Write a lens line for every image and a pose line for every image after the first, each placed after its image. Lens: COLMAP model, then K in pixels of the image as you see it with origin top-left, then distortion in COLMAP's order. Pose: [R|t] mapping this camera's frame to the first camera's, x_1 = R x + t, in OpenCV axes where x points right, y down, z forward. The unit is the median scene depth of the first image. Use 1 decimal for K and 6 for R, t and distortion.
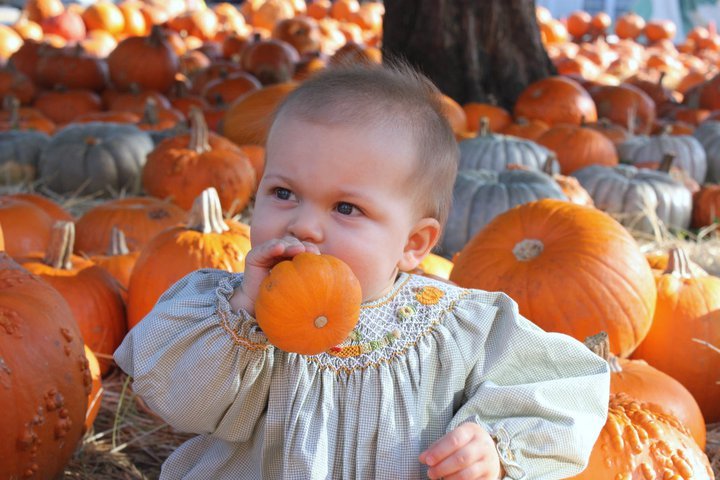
lens RADIAL K [[1456.7, 0, 365.0], [0, 1456.7, 235.2], [0, 0, 1]] dist [0.027275, 0.000000]
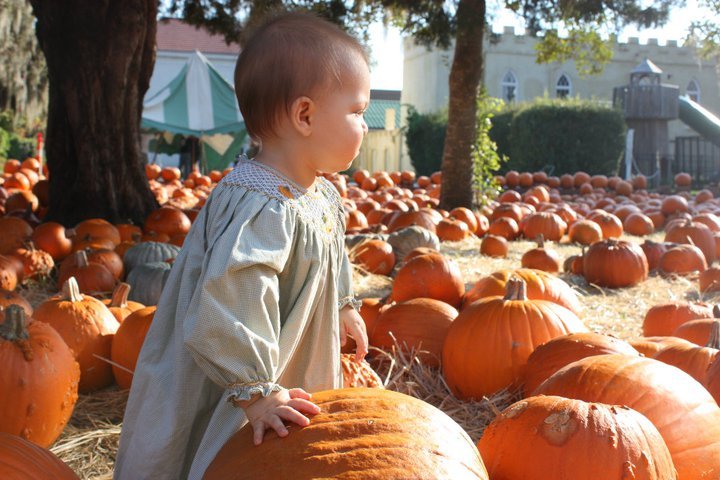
lens RADIAL K [[1074.0, 0, 366.7], [0, 1074.0, 235.0], [0, 0, 1]] dist [-0.026123, 0.000000]
pose [[0.889893, -0.048080, 0.453629, -0.287697], [0.080718, 0.995335, -0.052851, 0.012056], [-0.448972, 0.083648, 0.889622, -0.273090]]
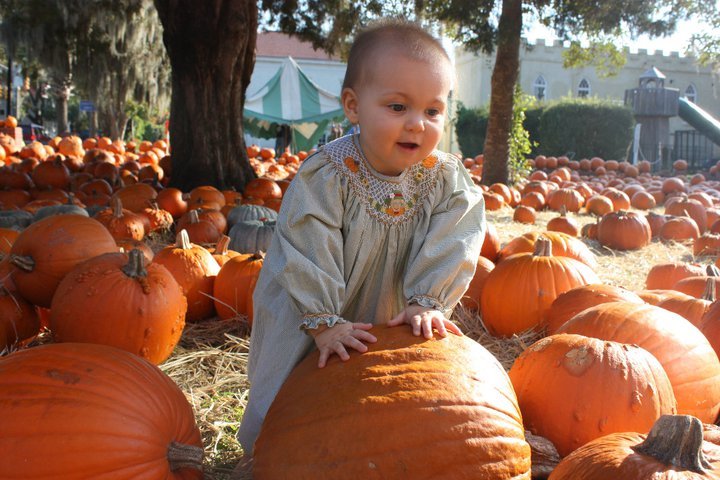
lens RADIAL K [[838.1, 0, 348.7], [0, 838.1, 257.2], [0, 0, 1]] dist [-0.071304, 0.000000]
pose [[0.926937, -0.053318, 0.371409, -0.266272], [0.057313, 0.998356, 0.000282, 0.019136], [-0.370813, 0.021025, 0.928469, -0.233895]]
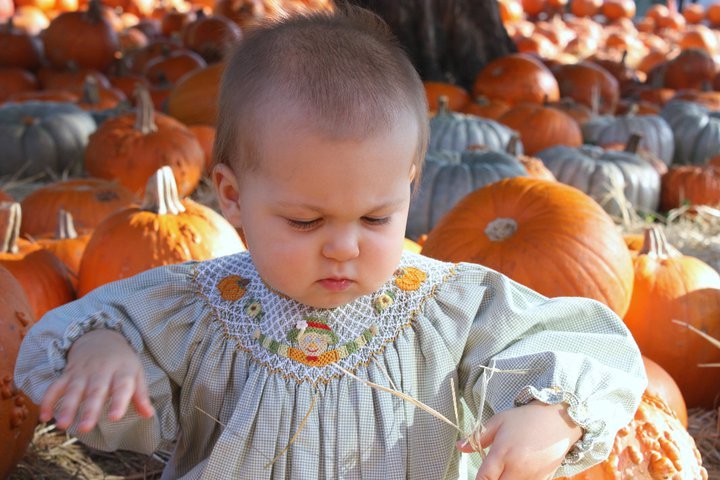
lens RADIAL K [[1533.9, 0, 364.0], [0, 1533.9, 237.9], [0, 0, 1]] dist [0.047203, 0.000000]
pose [[0.999143, -0.004473, 0.041147, -0.013519], [0.004210, 0.999970, 0.006464, 0.006021], [-0.041174, -0.006285, 0.999132, -0.003798]]
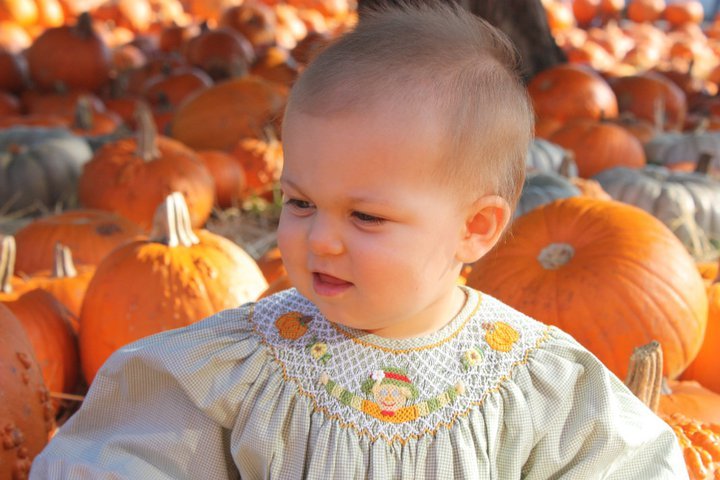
lens RADIAL K [[1788.4, 0, 358.6], [0, 1788.4, 240.5], [0, 0, 1]] dist [0.098659, 0.000000]
pose [[0.999514, -0.019603, 0.024246, -0.019464], [0.020114, 0.999576, -0.021036, 0.014210], [-0.023823, 0.021514, 0.999485, -0.029151]]
